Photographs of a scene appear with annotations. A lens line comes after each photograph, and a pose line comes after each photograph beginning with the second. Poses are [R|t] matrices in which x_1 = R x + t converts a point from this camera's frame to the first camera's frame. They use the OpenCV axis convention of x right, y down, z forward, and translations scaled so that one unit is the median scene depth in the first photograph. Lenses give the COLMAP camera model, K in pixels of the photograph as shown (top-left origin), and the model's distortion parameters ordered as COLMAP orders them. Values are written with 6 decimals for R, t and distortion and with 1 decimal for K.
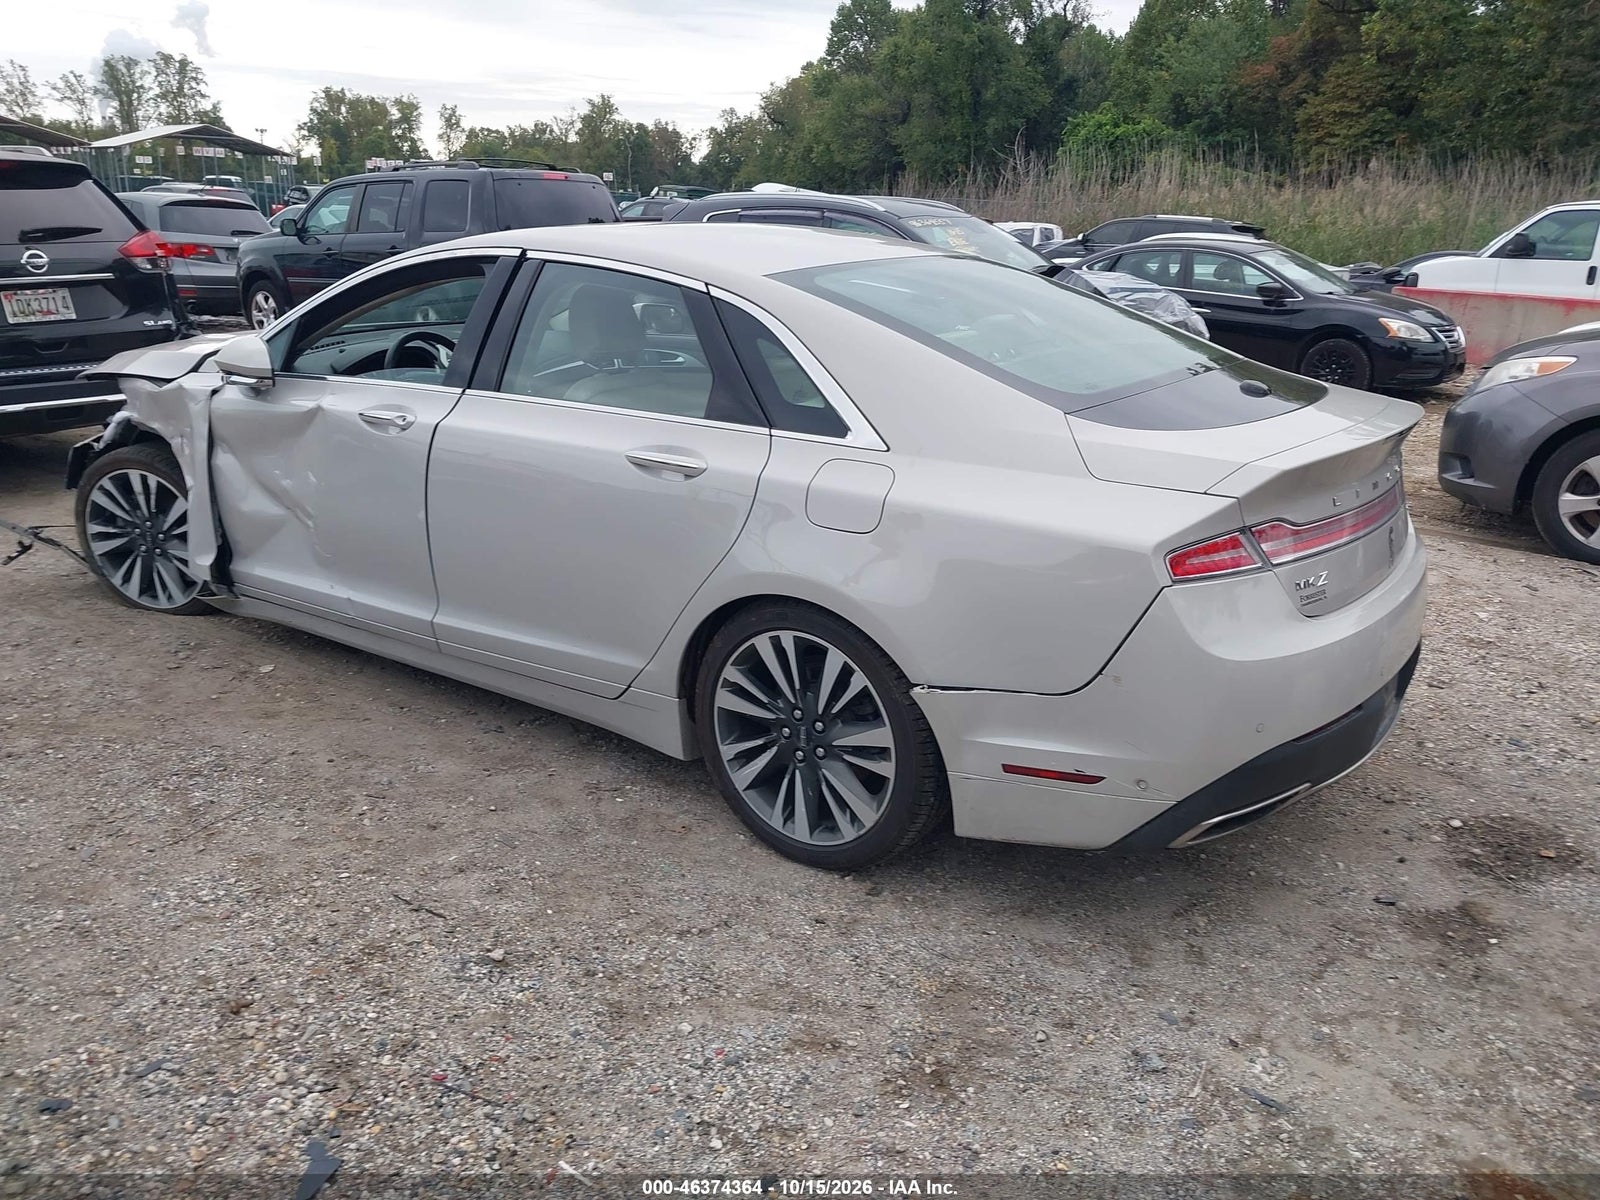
lens RADIAL K [[1313.6, 0, 800.0], [0, 1313.6, 600.0], [0, 0, 1]] dist [-0.011935, 0.012455]
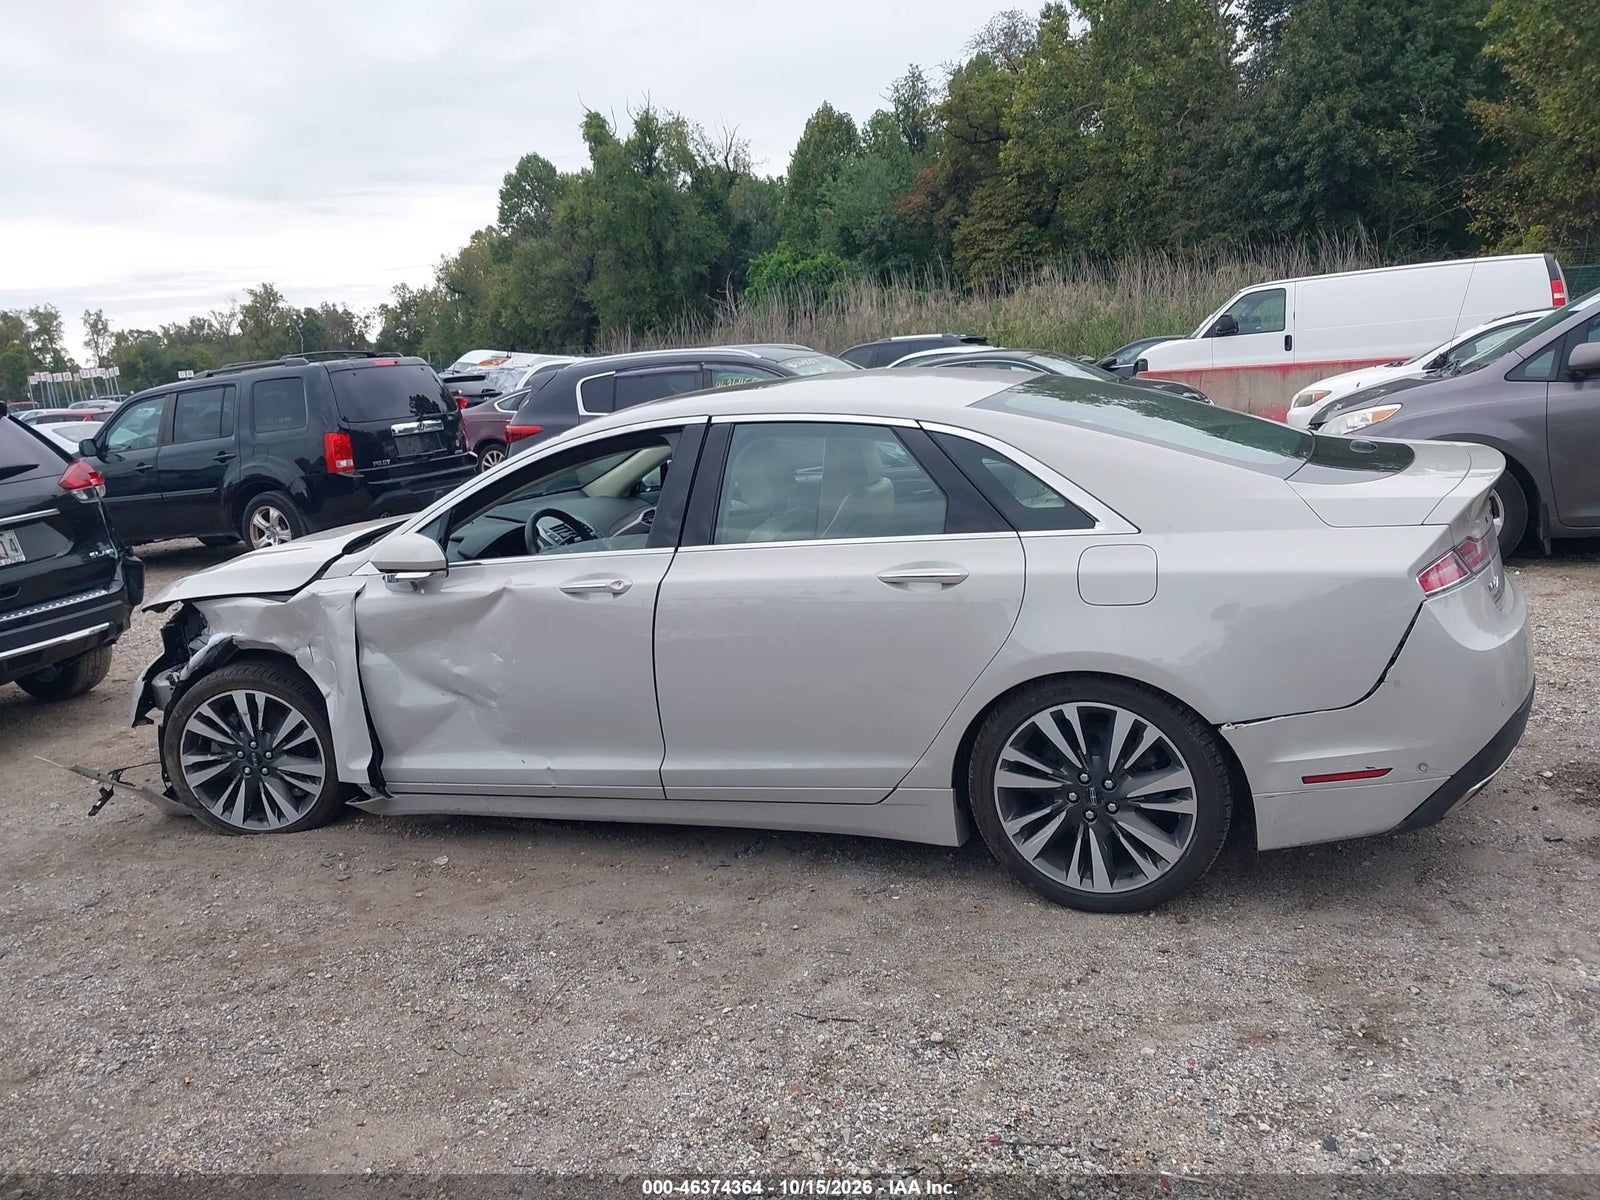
lens RADIAL K [[1312.1, 0, 800.4], [0, 1312.1, 627.2], [0, 0, 1]] dist [0.000801, -0.006502]
pose [[0.960593, -0.160993, 0.226589, -0.113622], [0.179759, 0.981585, -0.064641, -0.002668], [-0.212009, 0.102825, 0.971843, -0.014099]]
